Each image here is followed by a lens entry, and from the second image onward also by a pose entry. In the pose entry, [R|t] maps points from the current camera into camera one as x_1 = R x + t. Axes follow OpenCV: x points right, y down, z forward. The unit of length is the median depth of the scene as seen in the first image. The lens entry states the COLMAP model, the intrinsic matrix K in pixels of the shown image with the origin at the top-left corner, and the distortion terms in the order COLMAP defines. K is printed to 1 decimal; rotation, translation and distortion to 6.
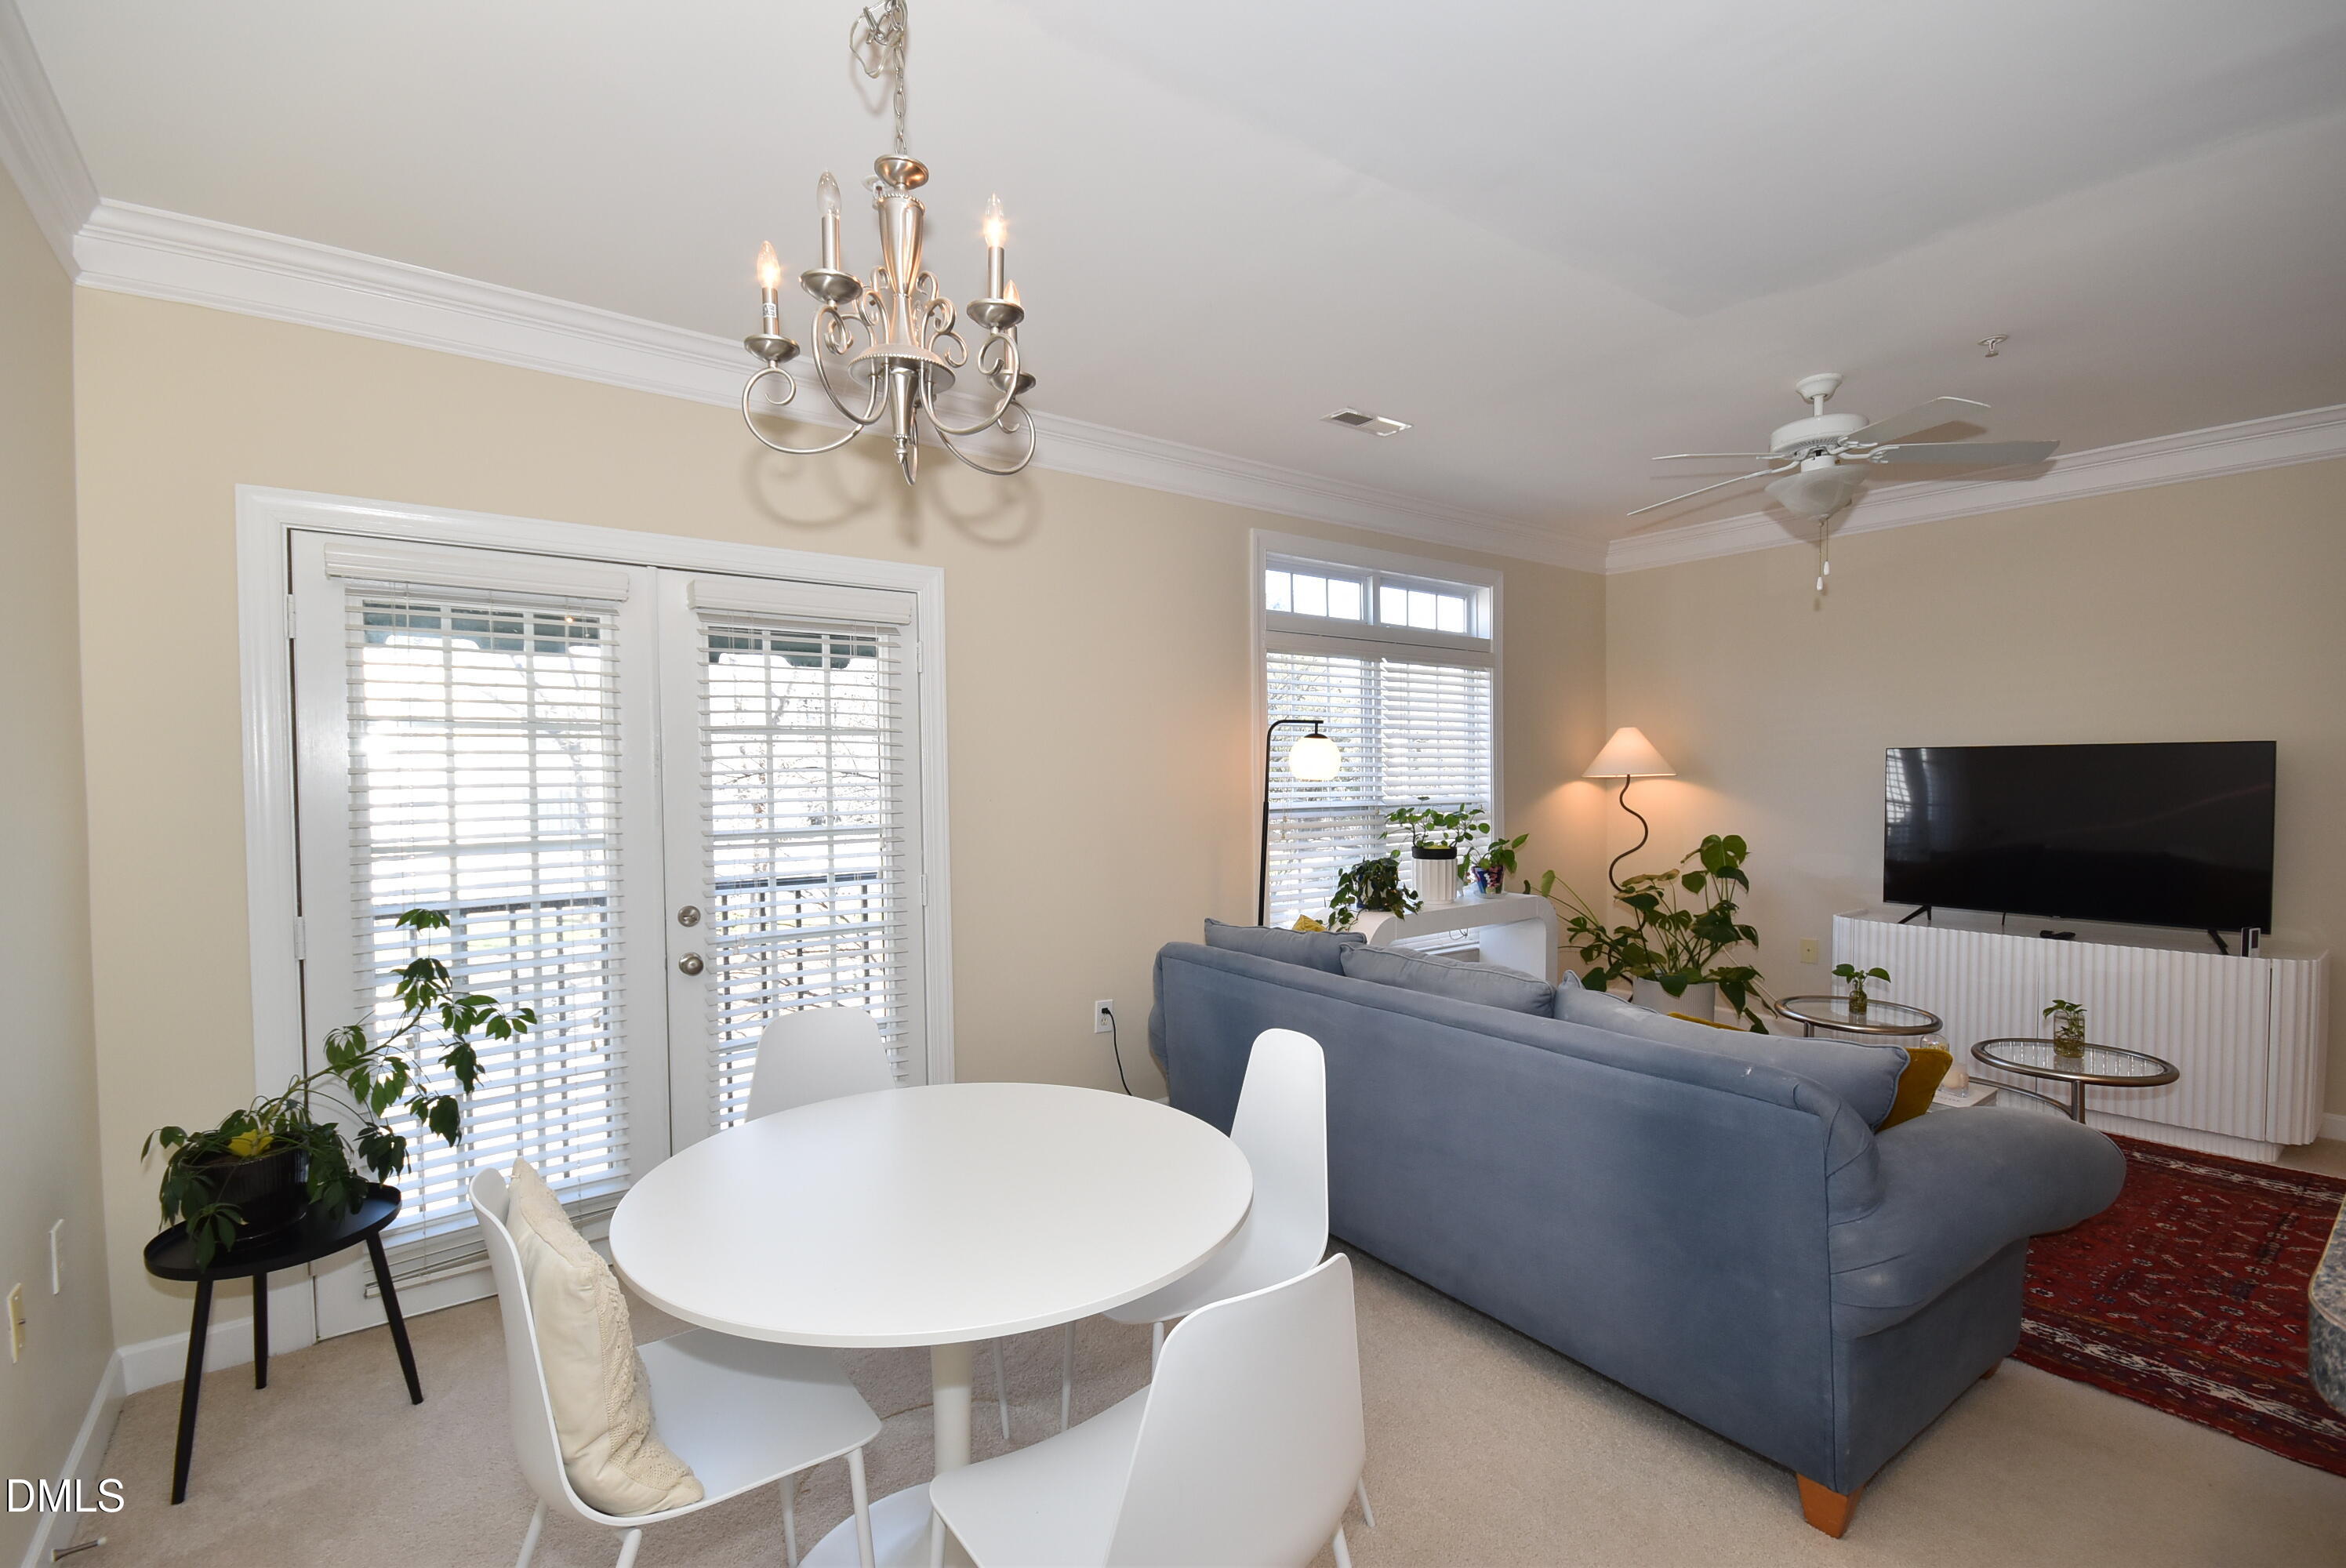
lens RADIAL K [[1031.0, 0, 1158.1], [0, 1031.0, 800.3], [0, 0, 1]] dist [0.003096, -0.008250]
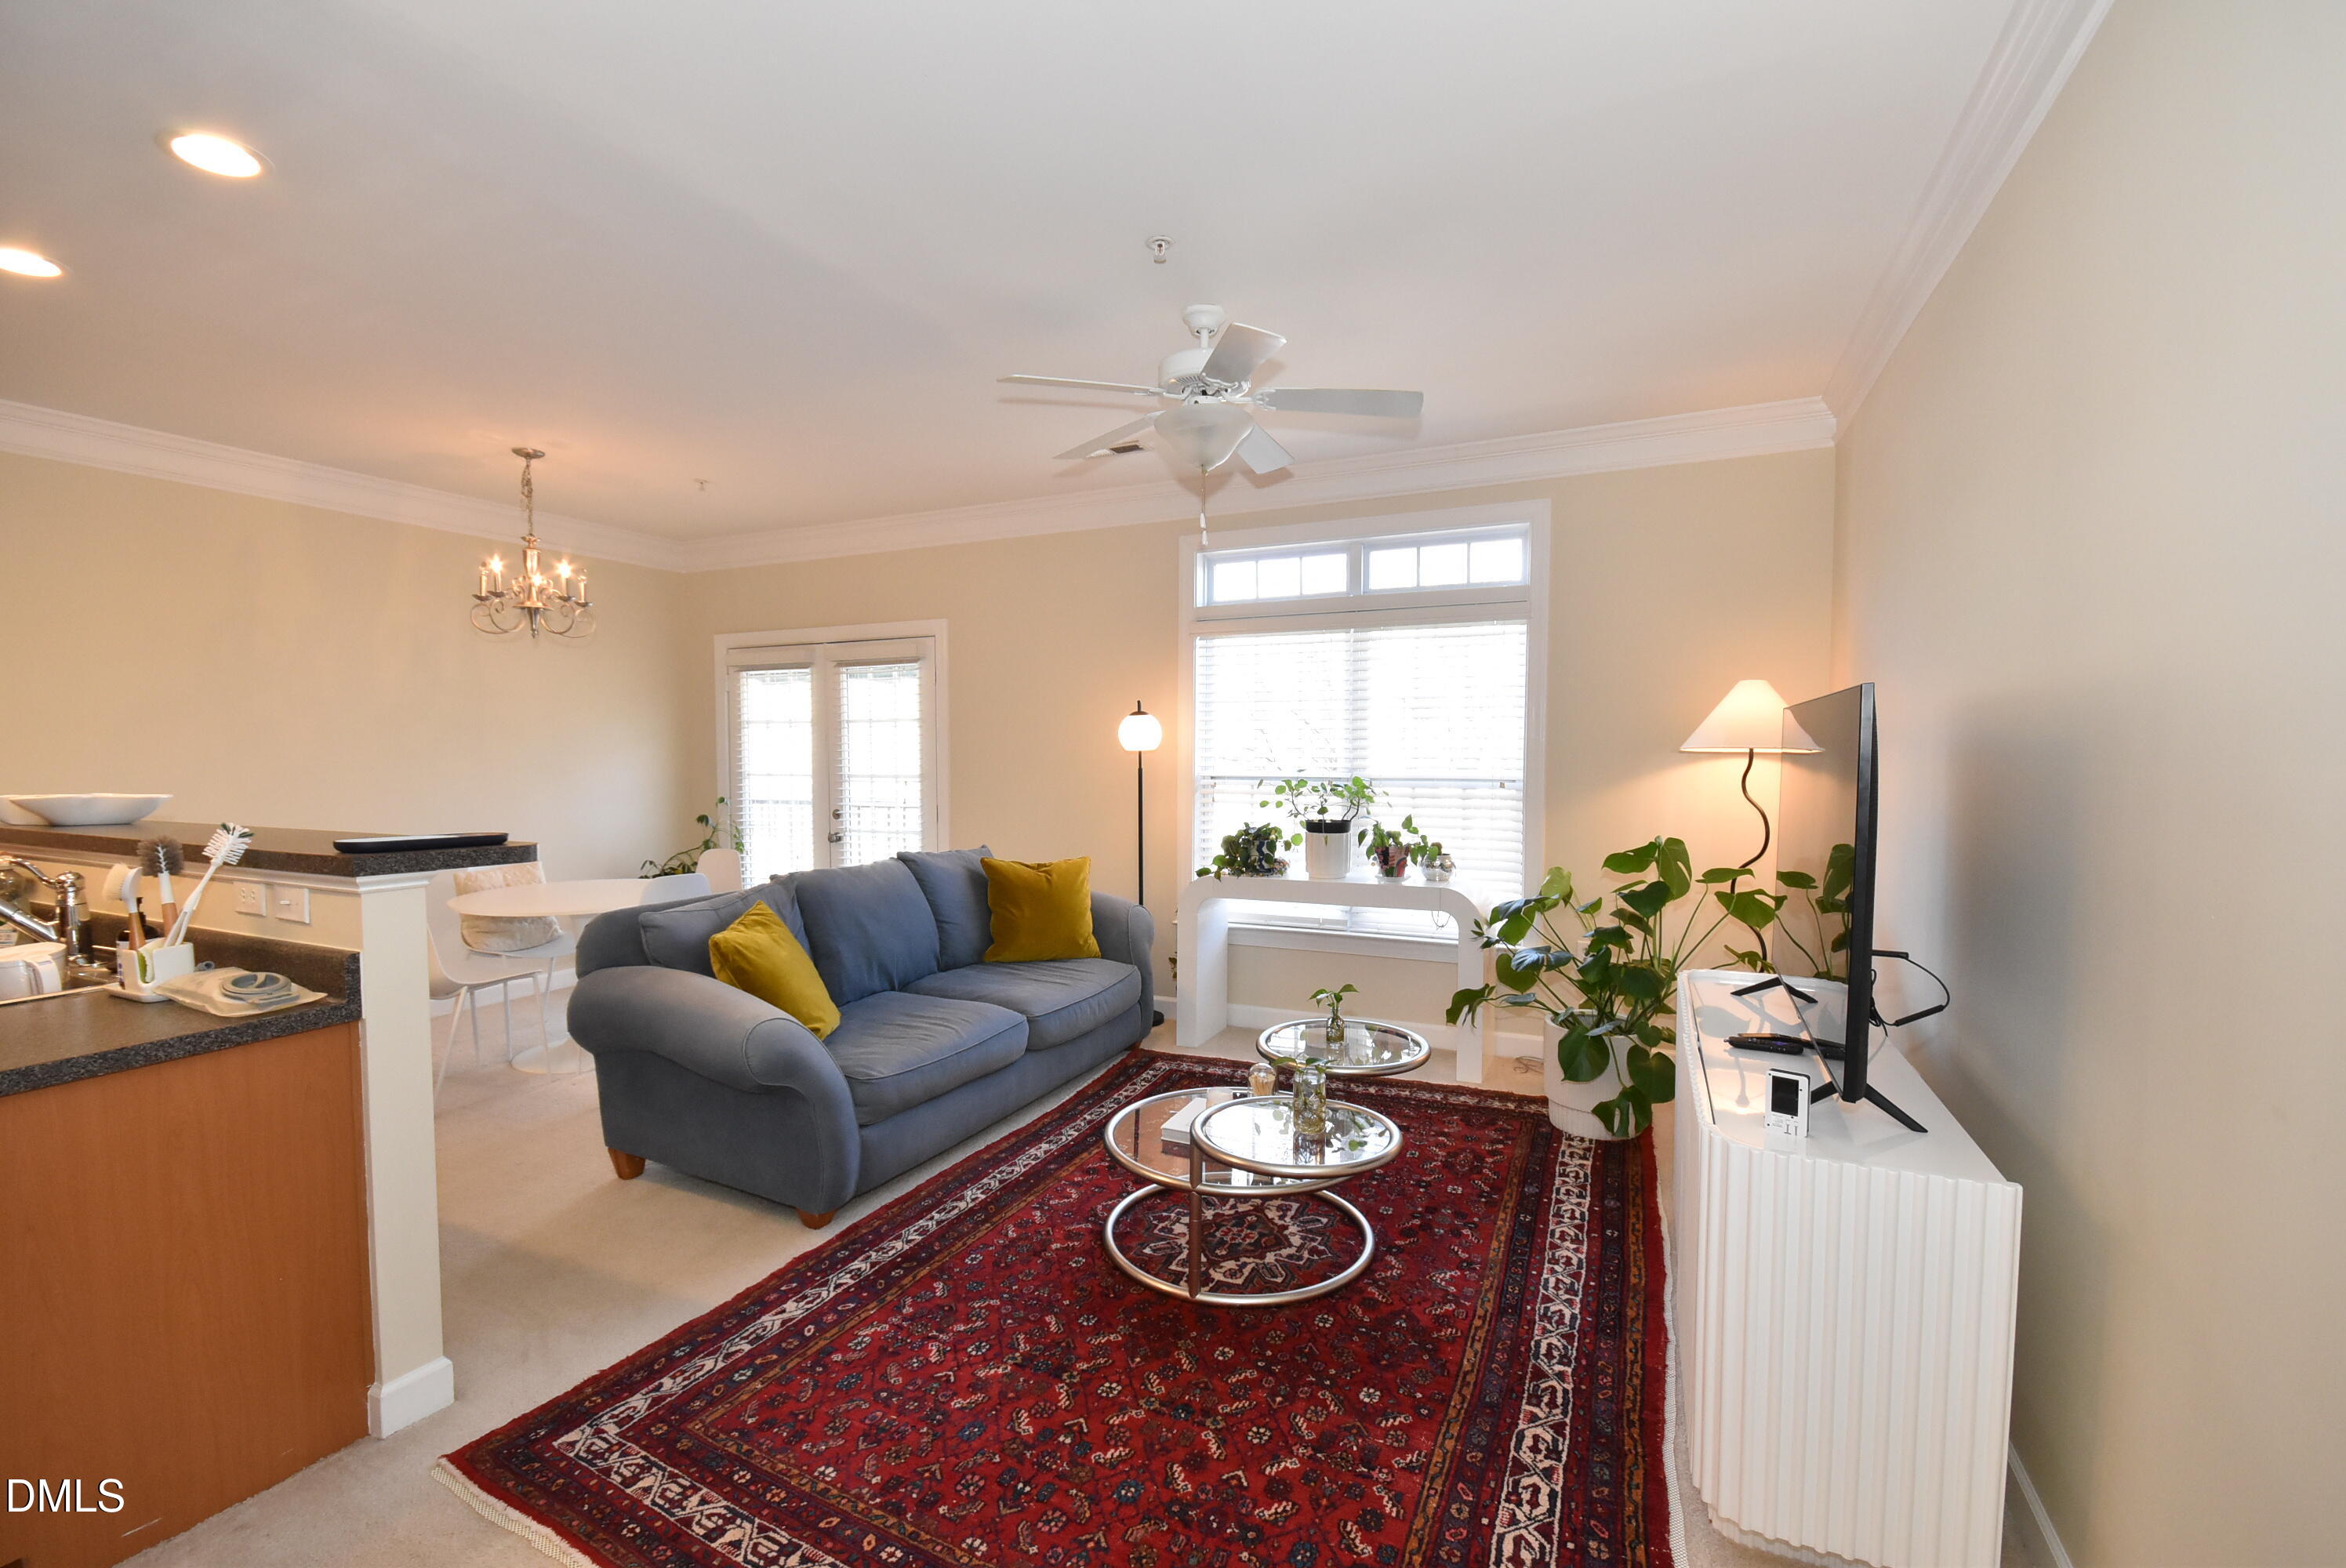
lens RADIAL K [[1031.0, 0, 1155.2], [0, 1031.0, 807.8], [0, 0, 1]] dist [0.003096, -0.008250]
pose [[0.468840, 0.059613, -0.881269, 1.084259], [-0.025787, 0.998218, 0.053805, -0.016009], [0.882907, -0.002501, 0.469542, 0.406170]]
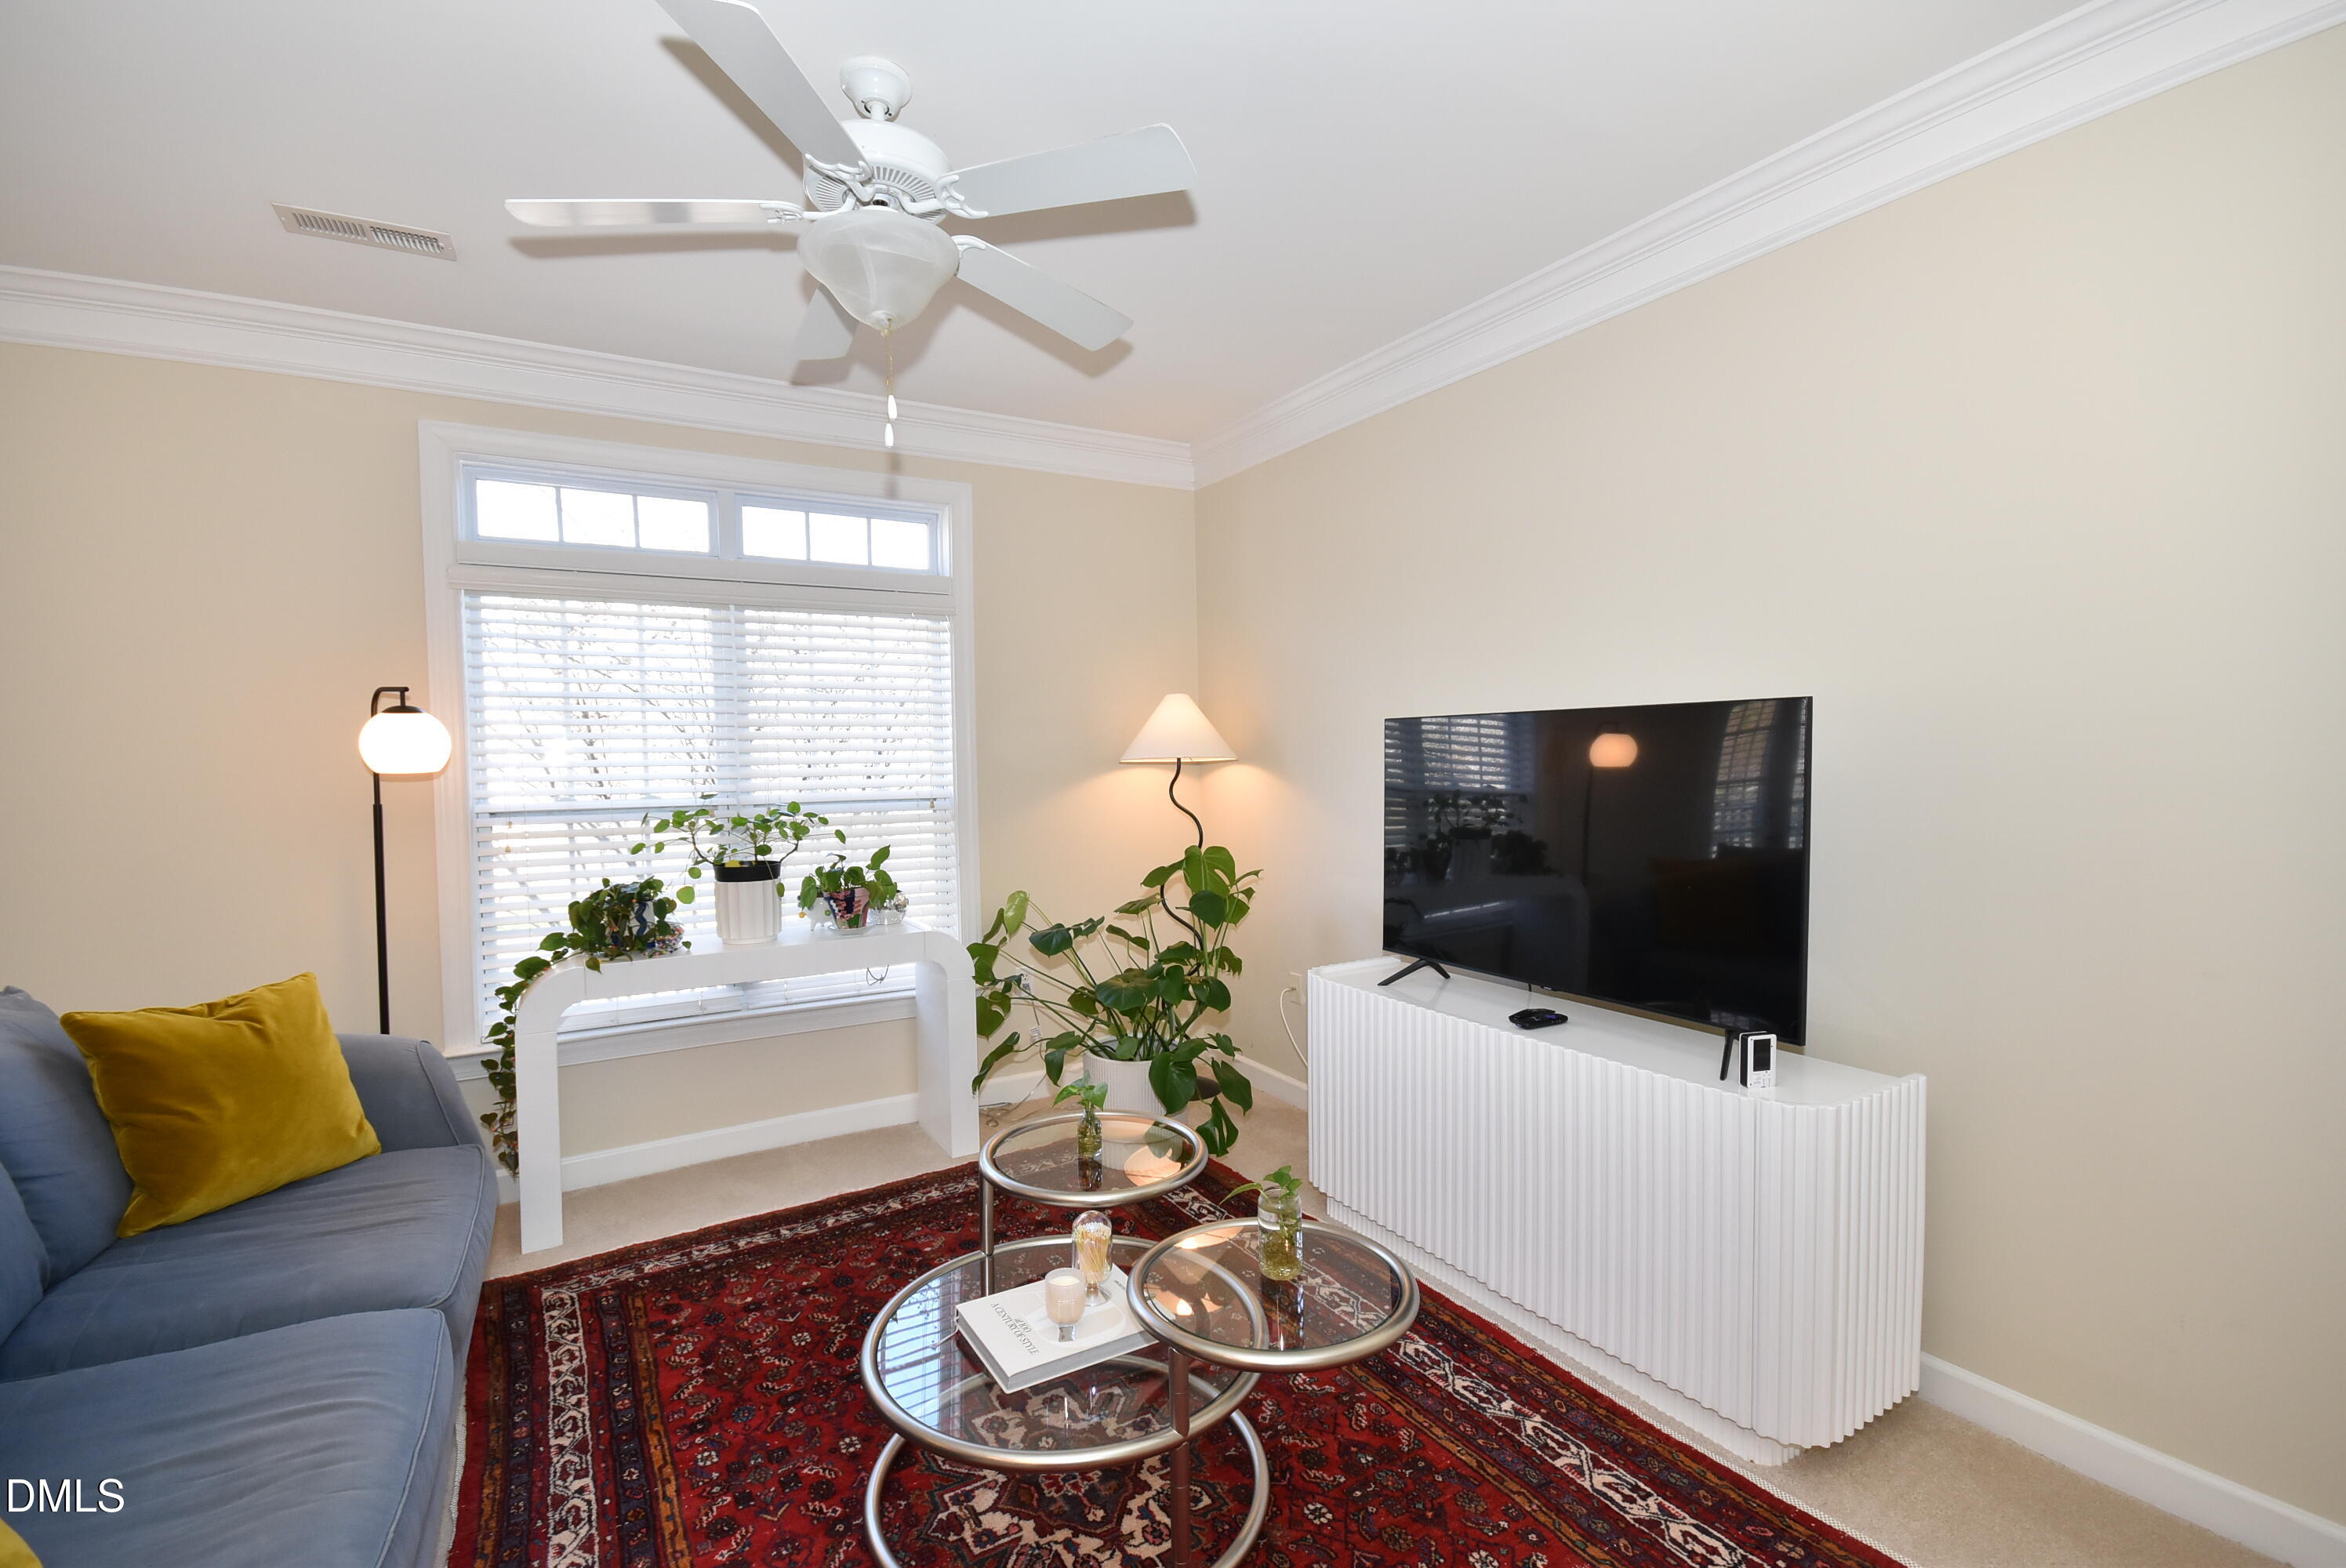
lens RADIAL K [[1031.0, 0, 1159.0], [0, 1031.0, 798.5], [0, 0, 1]] dist [0.003096, -0.008250]
pose [[0.994153, -0.000988, -0.107980, 0.647077], [0.002701, 0.999873, 0.015722, -0.011041], [0.107951, -0.015921, 0.994029, 0.328754]]
